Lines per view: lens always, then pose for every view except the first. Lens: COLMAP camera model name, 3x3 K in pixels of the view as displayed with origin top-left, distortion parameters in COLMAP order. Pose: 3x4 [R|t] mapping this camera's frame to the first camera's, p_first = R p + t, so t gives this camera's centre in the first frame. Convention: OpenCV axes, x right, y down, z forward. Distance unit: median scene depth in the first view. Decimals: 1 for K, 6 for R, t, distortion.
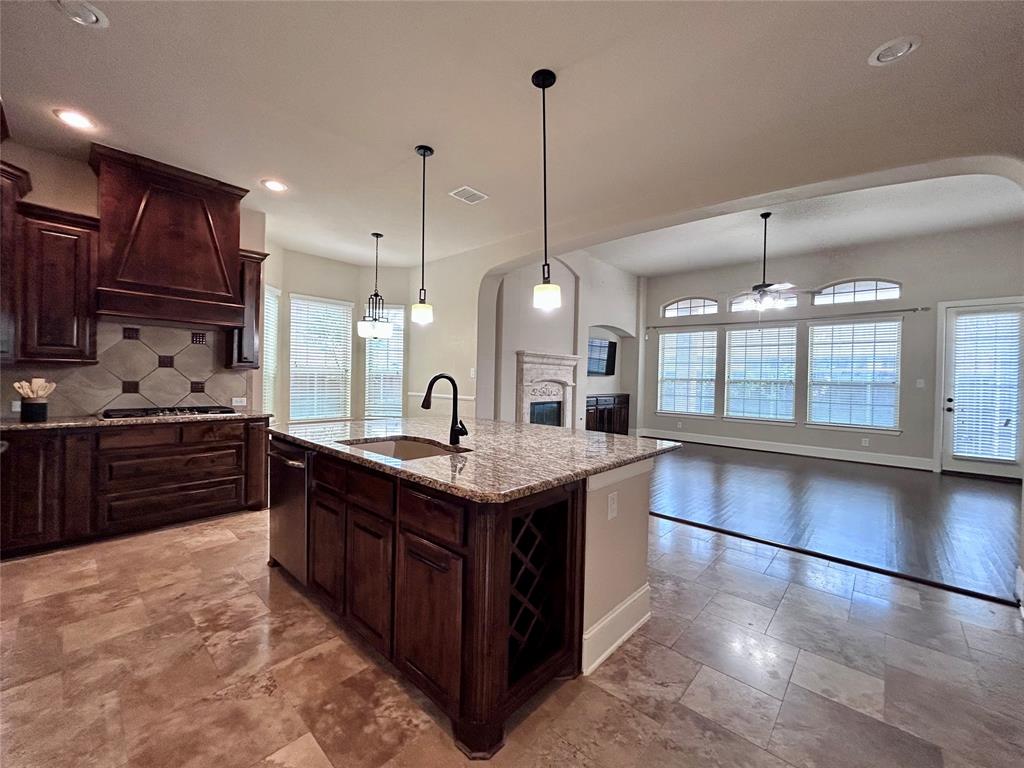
lens RADIAL K [[408.4, 0, 512.0], [0, 408.4, 382.4], [0, 0, 1]] dist [-0.001757, 0.000191]
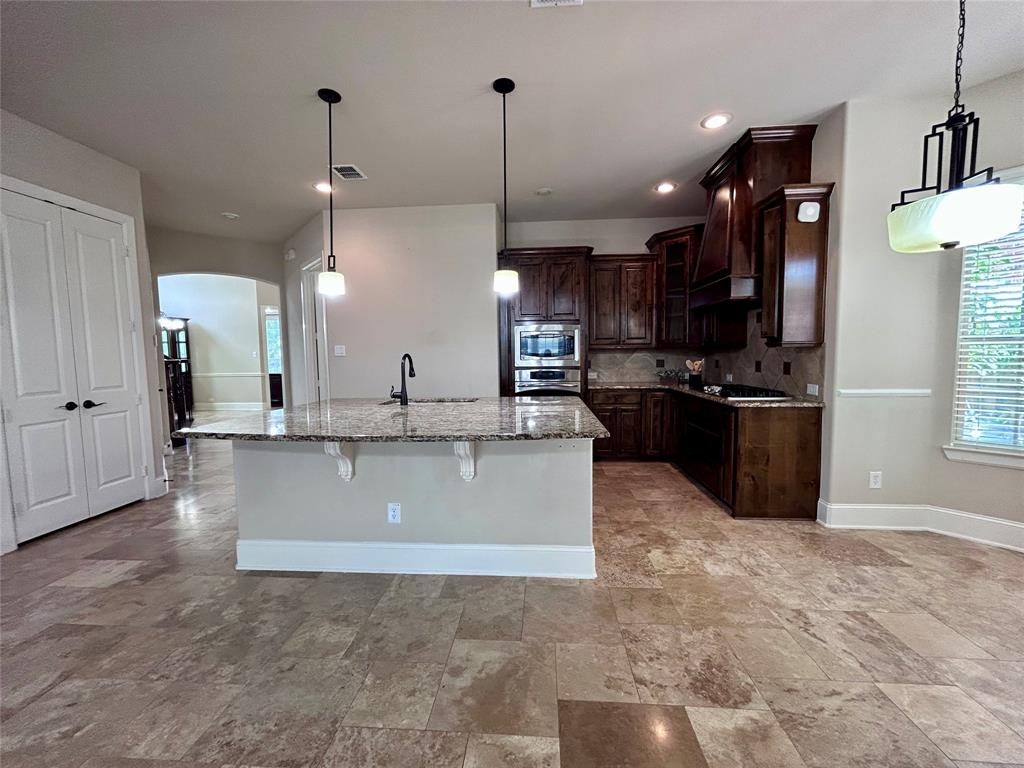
lens RADIAL K [[408.4, 0, 512.0], [0, 408.4, 381.6], [0, 0, 1]] dist [-0.001757, 0.000191]
pose [[-0.779511, 0.032020, -0.625569, 0.229929], [-0.009419, 0.997980, 0.062819, -0.008492], [0.626317, 0.054861, -0.777636, 1.235747]]
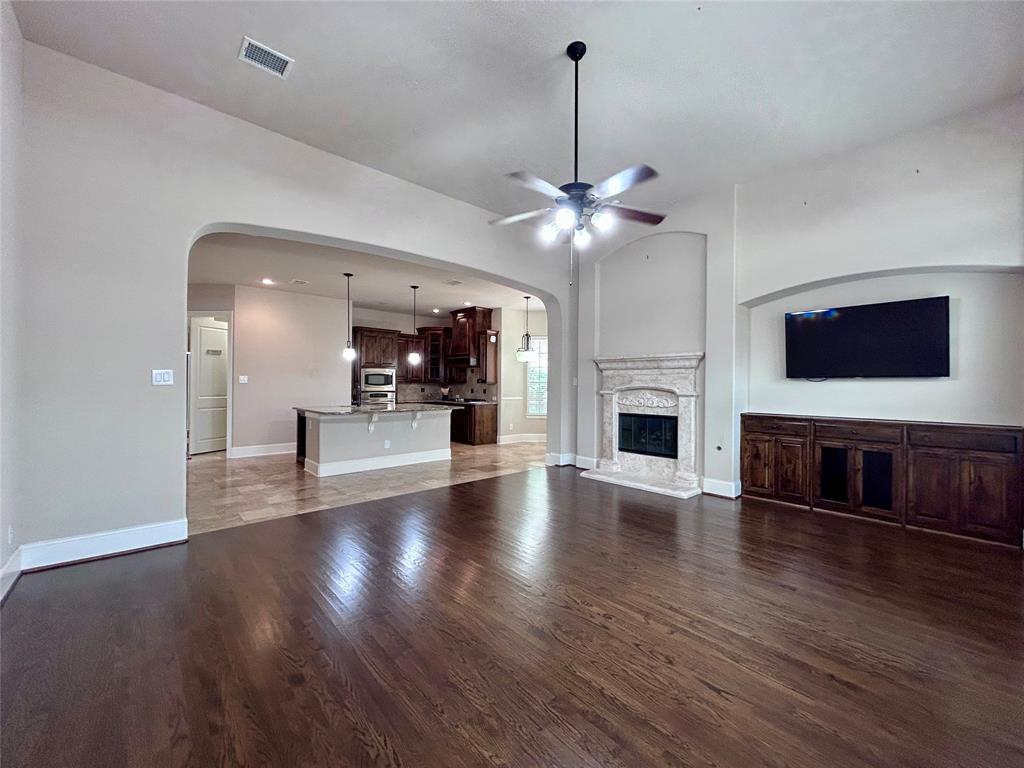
lens RADIAL K [[408.4, 0, 514.8], [0, 408.4, 383.4], [0, 0, 1]] dist [-0.001757, 0.000191]
pose [[-0.083623, -0.021864, -0.996258, 1.469229], [-0.019068, 0.999611, -0.020337, 0.010544], [0.996315, 0.017296, -0.084008, 1.287523]]
